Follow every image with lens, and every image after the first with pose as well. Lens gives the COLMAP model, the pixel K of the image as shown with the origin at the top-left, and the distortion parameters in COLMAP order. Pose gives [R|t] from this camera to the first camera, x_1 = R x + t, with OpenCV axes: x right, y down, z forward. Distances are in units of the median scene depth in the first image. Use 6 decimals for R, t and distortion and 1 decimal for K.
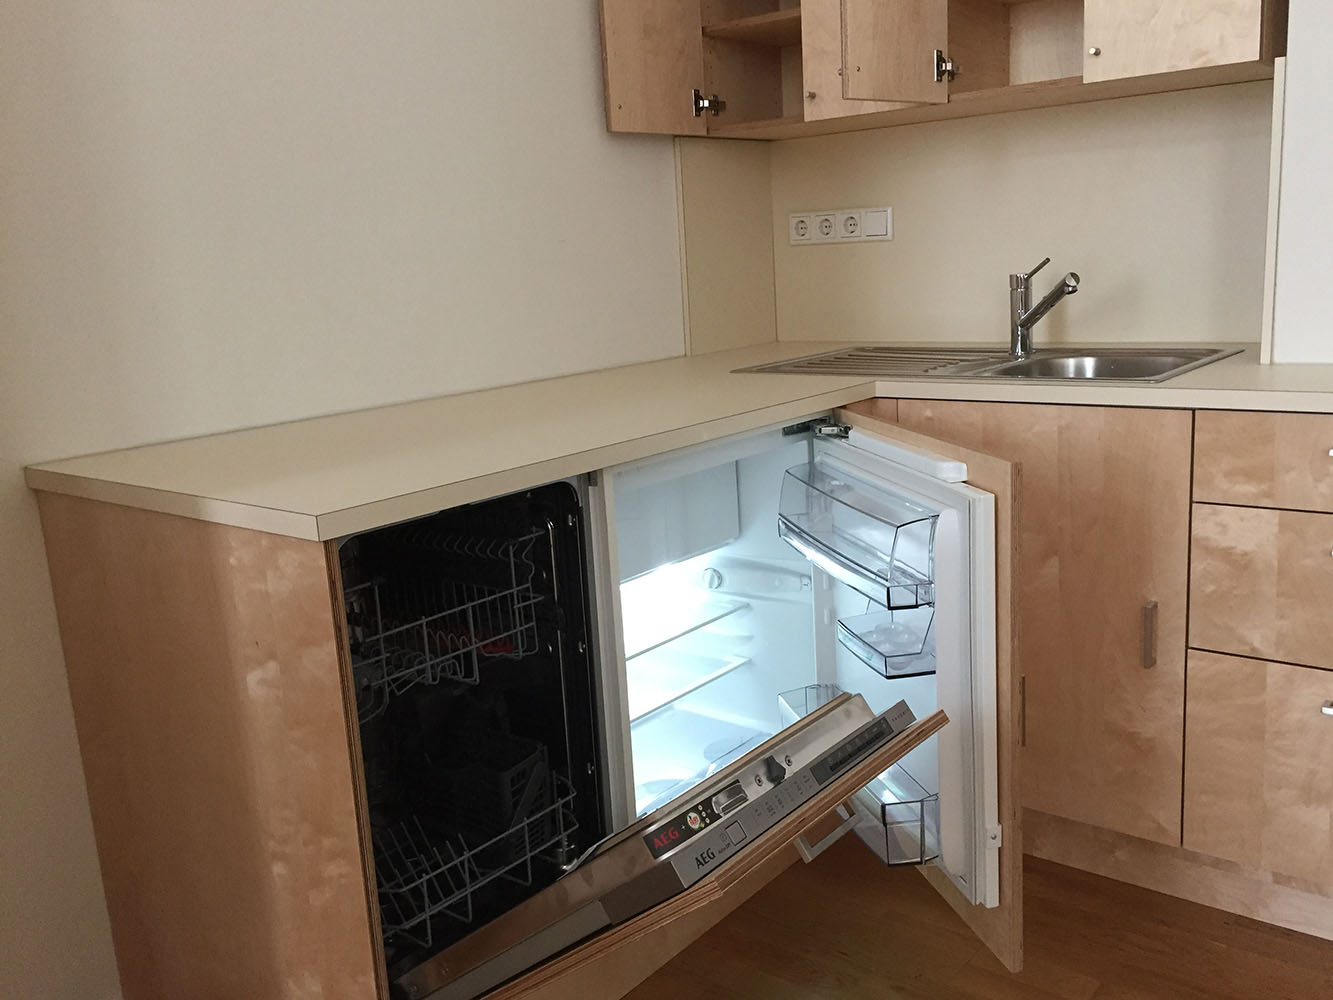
lens RADIAL K [[1186.2, 0, 698.9], [0, 1186.2, 498.6], [0, 0, 1]] dist [0.072774, -0.094568]
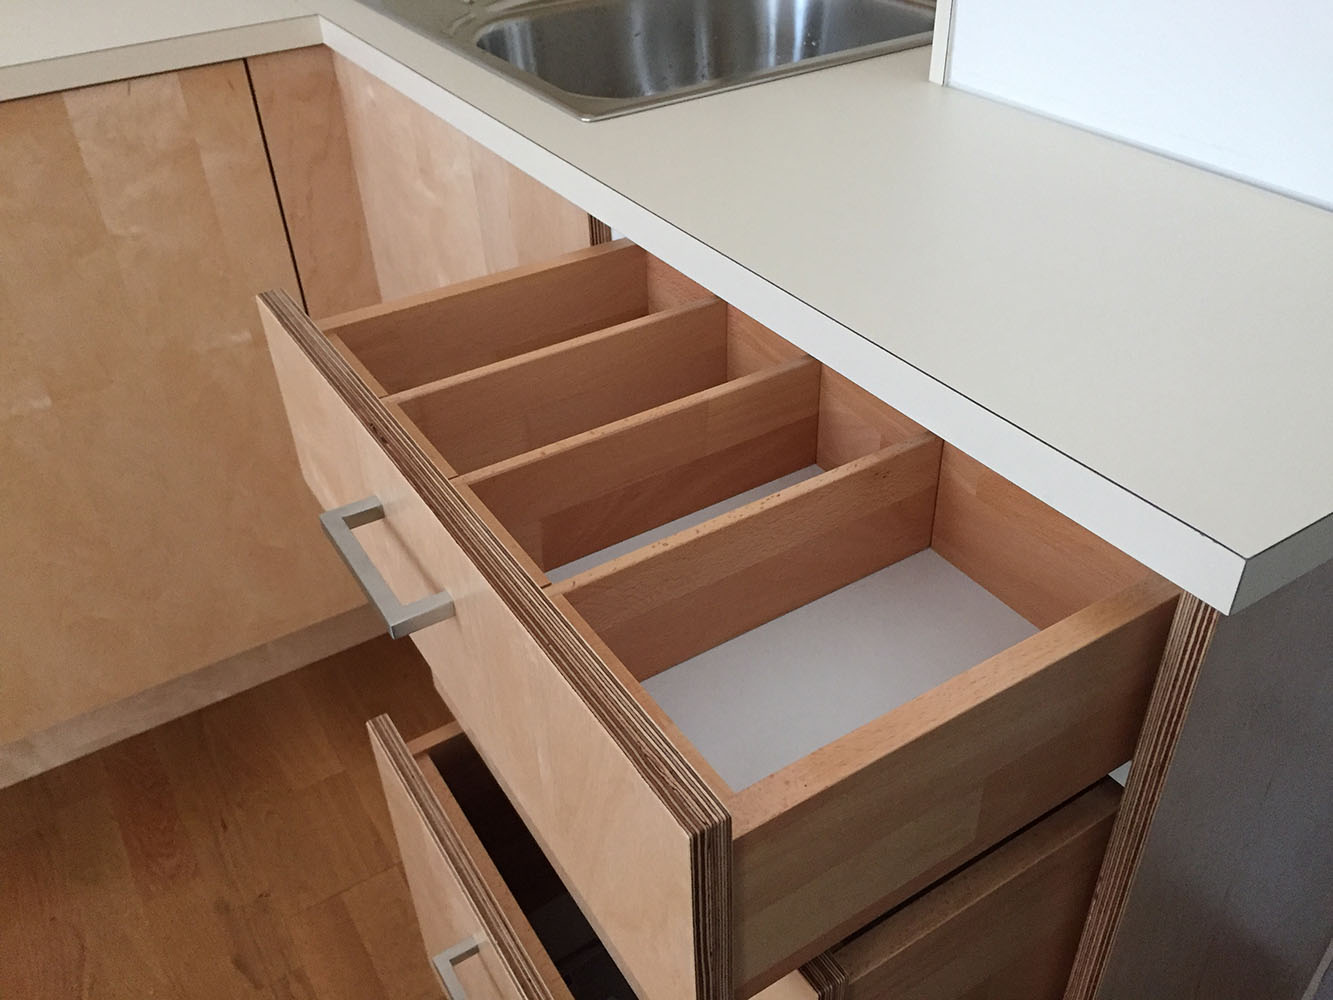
lens RADIAL K [[1136.2, 0, 666.5], [0, 1136.2, 500.0], [0, 0, 1]] dist [0.075331, -0.109925]
pose [[0.940882, 0.216542, -0.260483, 0.553663], [-0.087752, 0.898551, 0.430006, -0.157806], [0.327172, -0.381727, 0.864432, 0.549489]]
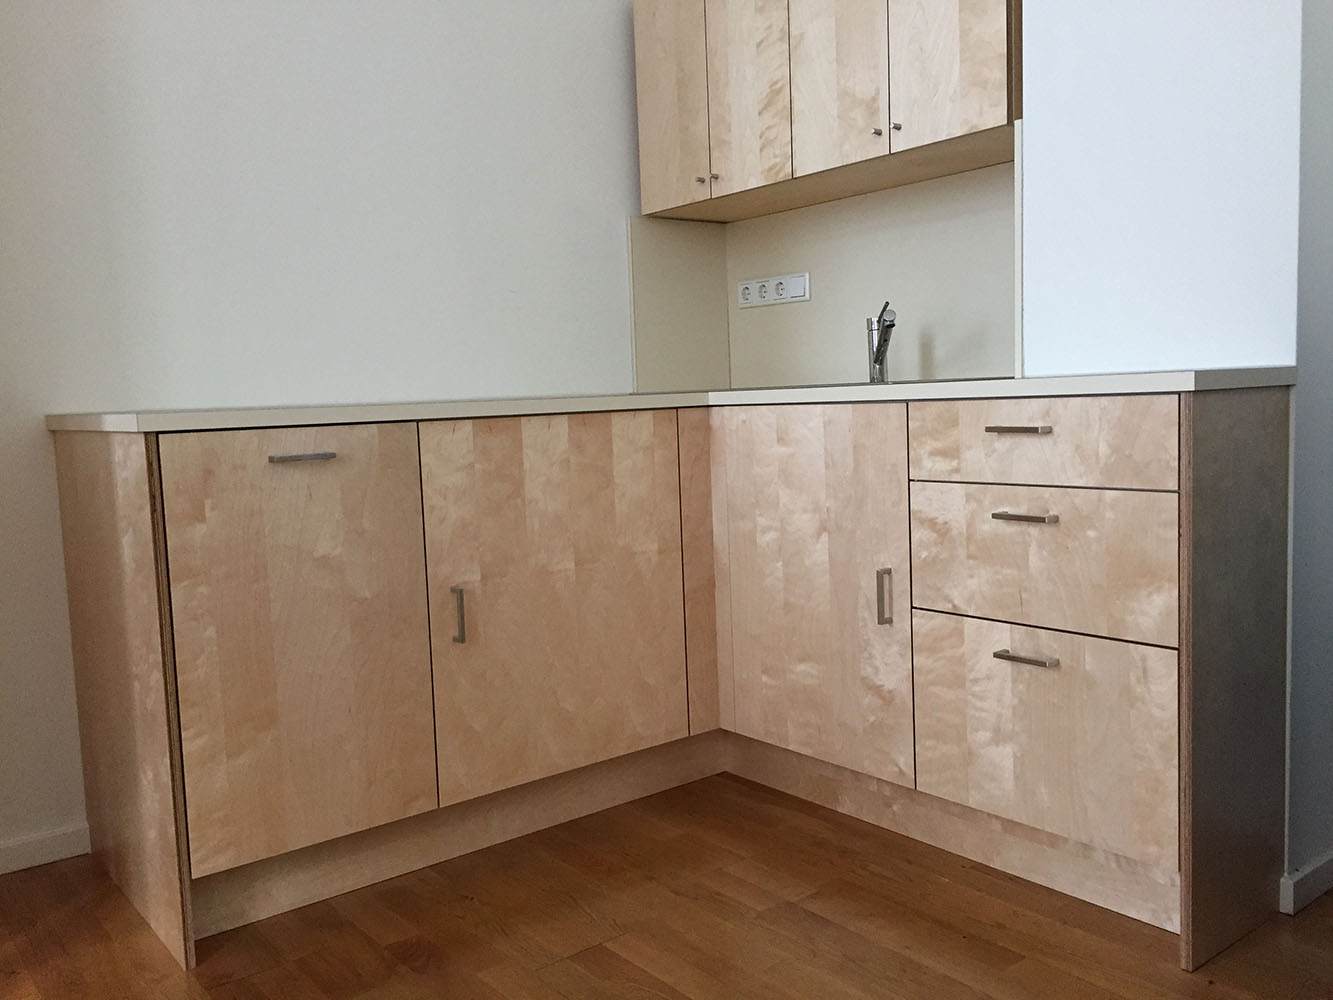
lens RADIAL K [[1136.2, 0, 666.5], [0, 1136.2, 500.0], [0, 0, 1]] dist [0.075331, -0.109925]
pose [[0.973454, 0.037666, -0.225762, 0.416510], [-0.061359, 0.993207, -0.098866, 0.143157], [0.220505, 0.110095, 0.969153, -0.141713]]
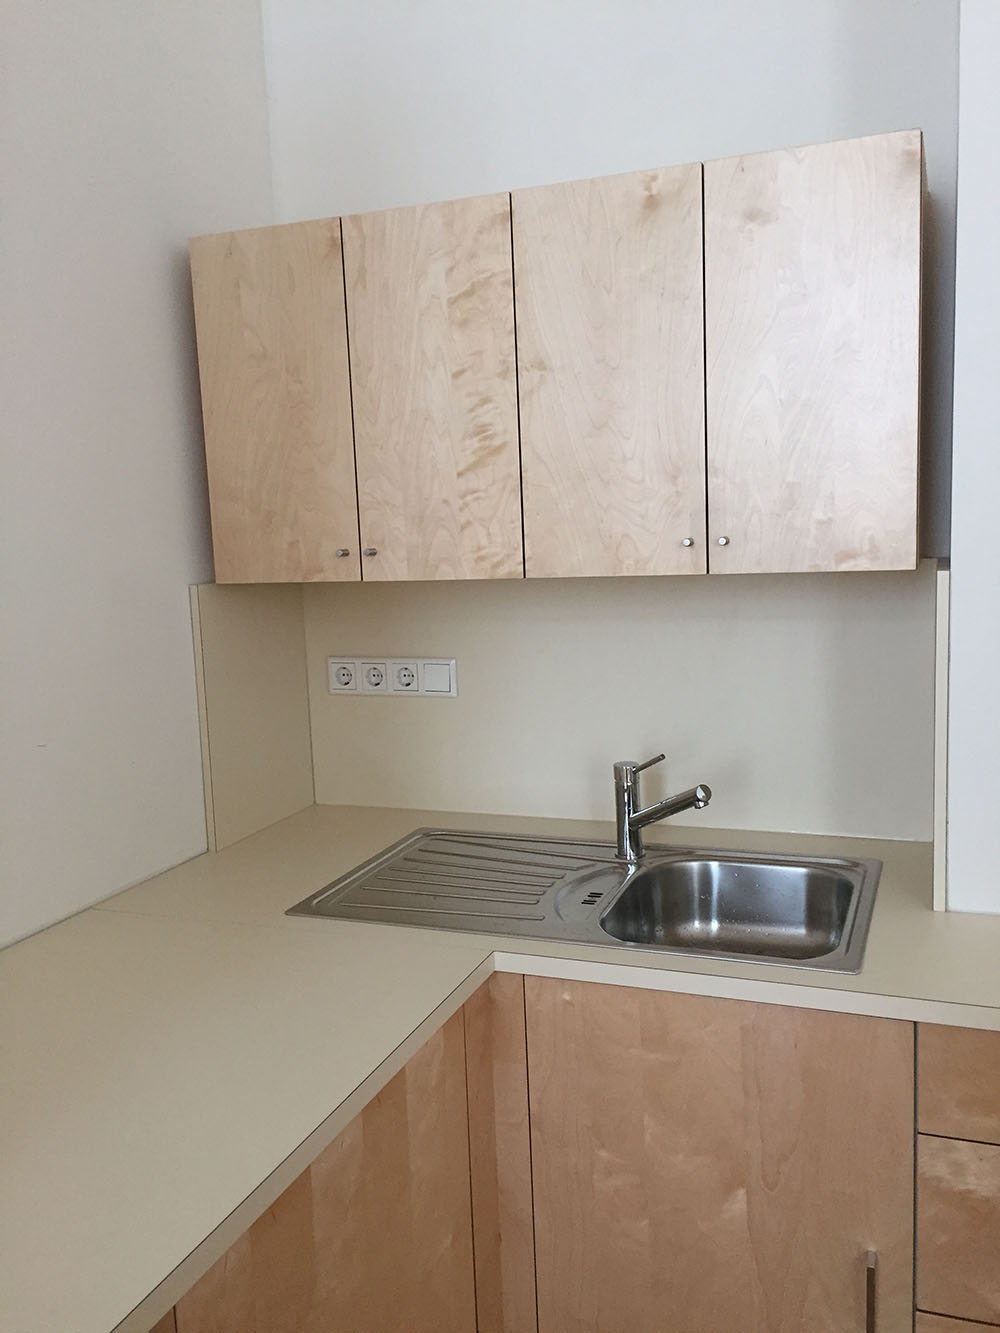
lens RADIAL K [[1136.2, 0, 507.8], [0, 1136.2, 667.7], [0, 0, 1]] dist [0.075331, -0.109925]
pose [[0.954332, -0.021733, 0.297956, -0.064887], [0.049427, 0.995092, -0.085727, -0.242560], [-0.294631, 0.096539, 0.950722, 0.313419]]
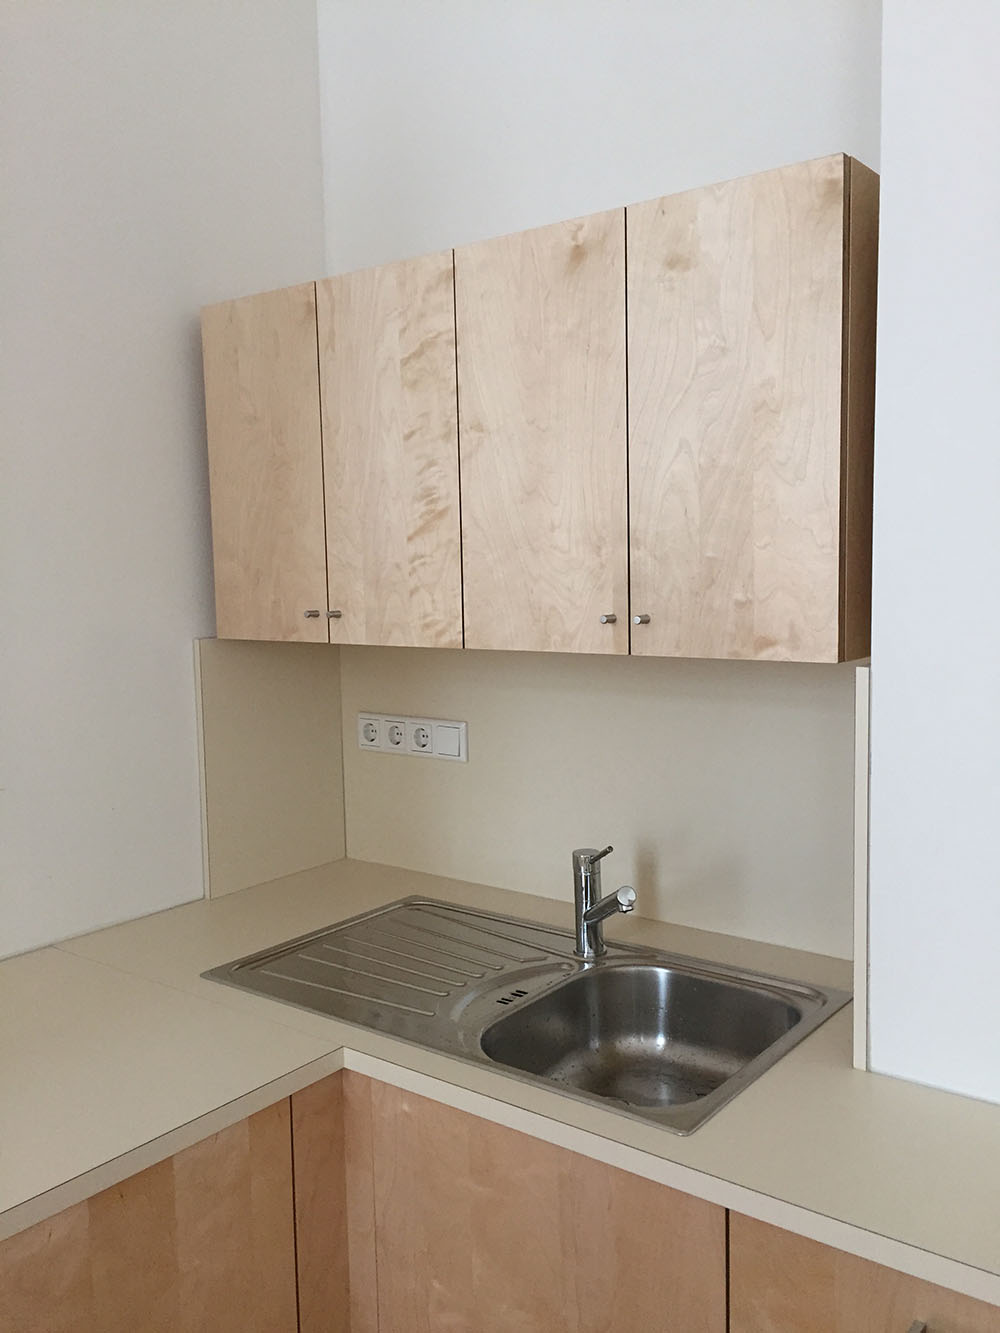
lens RADIAL K [[1136.2, 0, 507.8], [0, 1136.2, 667.7], [0, 0, 1]] dist [0.075331, -0.109925]
pose [[0.999298, 0.033017, 0.017683, 0.254748], [-0.030760, 0.992830, -0.115512, -0.279838], [-0.021370, 0.114887, 0.993149, 0.310706]]
